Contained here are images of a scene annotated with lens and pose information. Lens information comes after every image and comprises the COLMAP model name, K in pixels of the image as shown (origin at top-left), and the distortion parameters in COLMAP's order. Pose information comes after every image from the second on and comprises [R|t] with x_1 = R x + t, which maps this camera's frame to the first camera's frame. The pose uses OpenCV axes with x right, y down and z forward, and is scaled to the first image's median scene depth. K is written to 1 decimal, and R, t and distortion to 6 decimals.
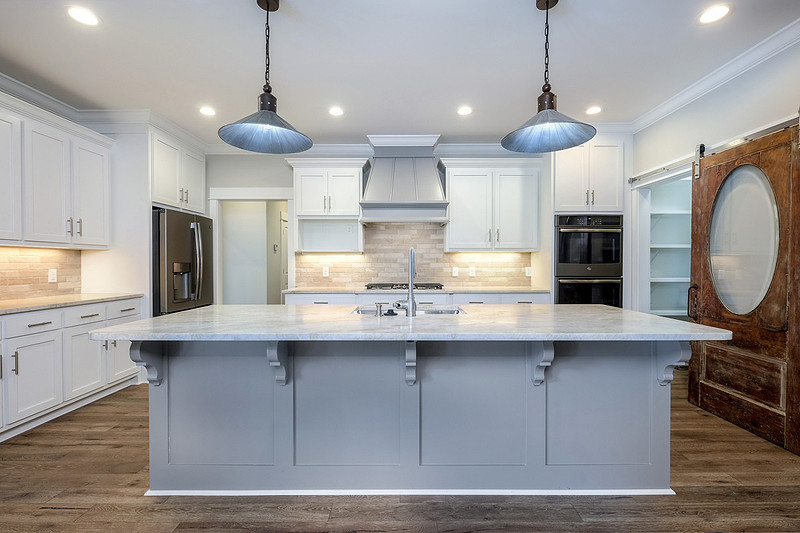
lens RADIAL K [[352.2, 0, 402.9], [0, 352.2, 266.5], [0, 0, 1]] dist [0.000405, -0.000008]
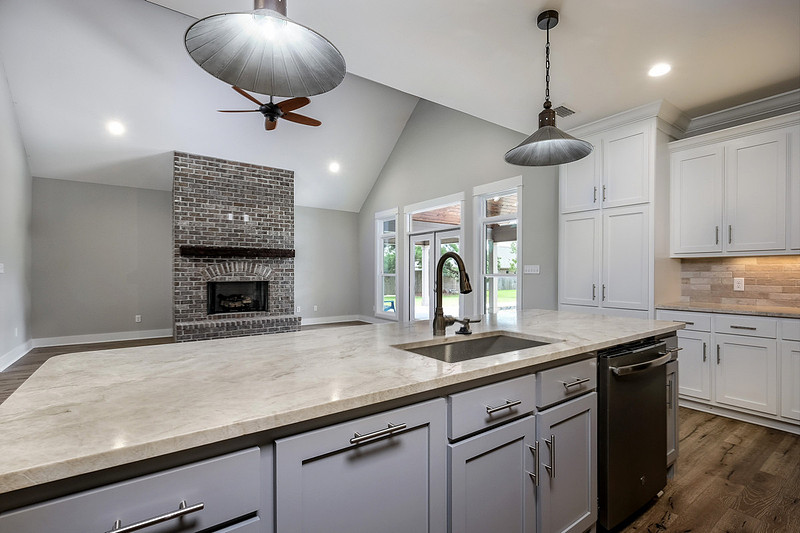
lens RADIAL K [[375.7, 0, 419.1], [0, 375.7, 276.7], [0, 0, 1]] dist [-0.002998, -0.000139]
pose [[-0.801637, 0.007632, -0.597762, 0.457864], [-0.001931, 0.999880, 0.015355, -0.008885], [0.597808, 0.013463, -0.801526, 1.294522]]
